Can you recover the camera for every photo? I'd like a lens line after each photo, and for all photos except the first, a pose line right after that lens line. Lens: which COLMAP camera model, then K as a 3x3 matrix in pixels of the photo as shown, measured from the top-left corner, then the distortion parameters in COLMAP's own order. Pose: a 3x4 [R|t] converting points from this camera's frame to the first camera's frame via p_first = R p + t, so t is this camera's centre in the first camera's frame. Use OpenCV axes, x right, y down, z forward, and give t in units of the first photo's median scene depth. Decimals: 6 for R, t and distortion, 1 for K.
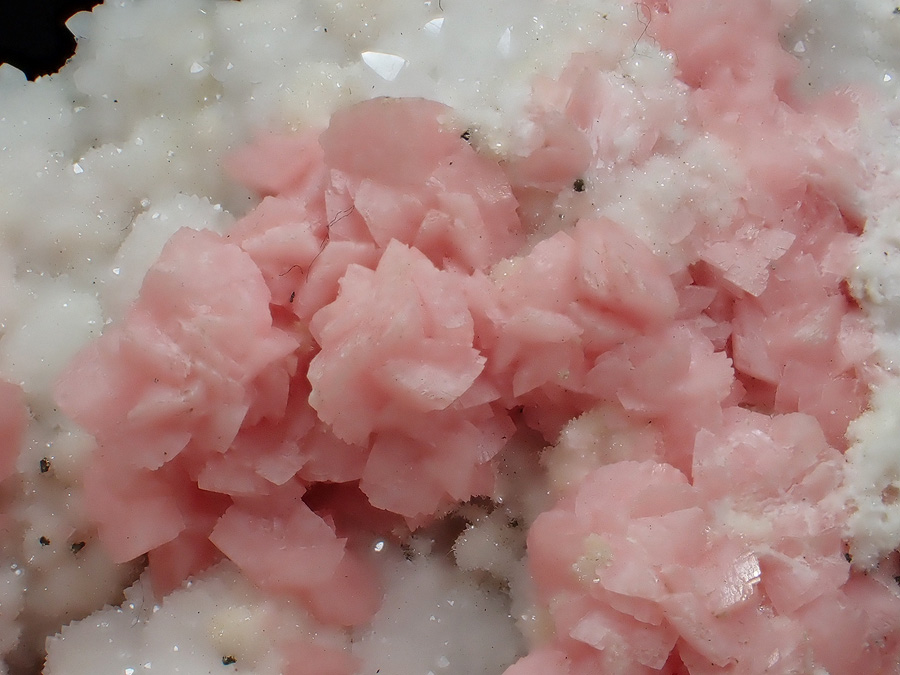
lens RADIAL K [[2157.0, 0, 447.7], [0, 2157.0, 335.7], [0, 0, 1]] dist [0.012123, 0.000000]
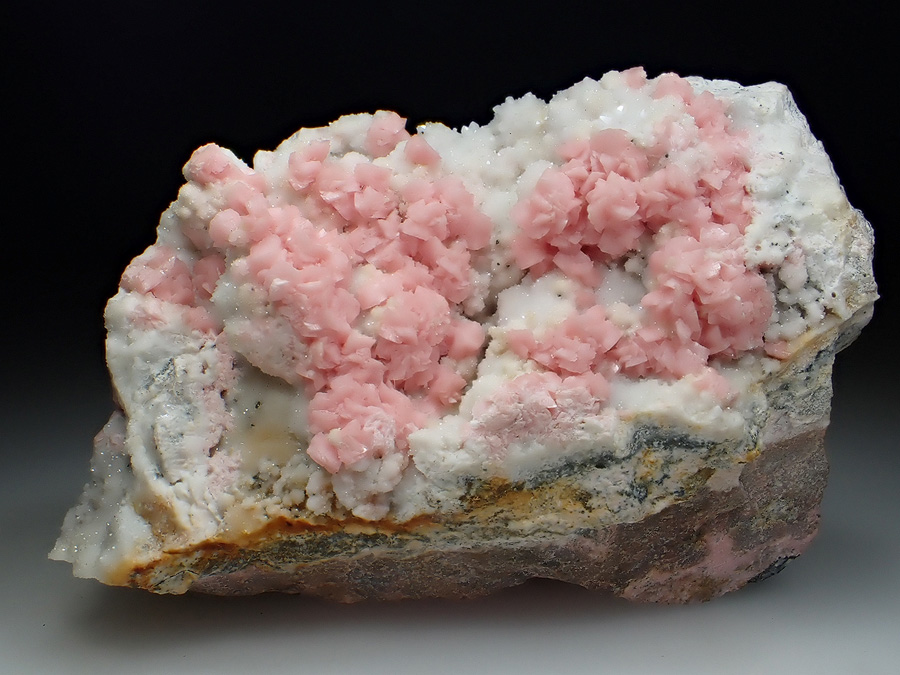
lens RADIAL K [[1078.3, 0, 445.5], [0, 1078.3, 342.8], [0, 0, 1]] dist [0.012386, 0.000000]
pose [[0.999412, 0.015290, -0.030686, -0.226279], [-0.013898, 0.998886, 0.045102, 0.149567], [0.031342, -0.044649, 0.998511, -0.701857]]
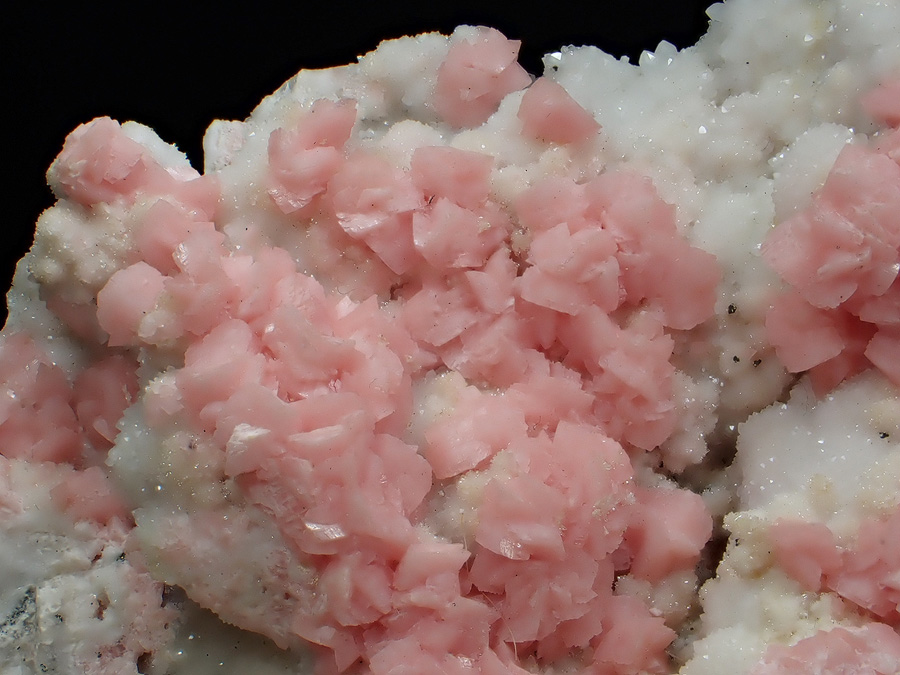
lens RADIAL K [[1539.4, 0, 457.5], [0, 1539.4, 335.5], [0, 0, 1]] dist [-0.001779, 0.000000]
pose [[0.994241, -0.016134, -0.105941, -0.279235], [0.021805, 0.998378, 0.052586, 0.019416], [0.104921, -0.054593, 0.992981, -0.081482]]
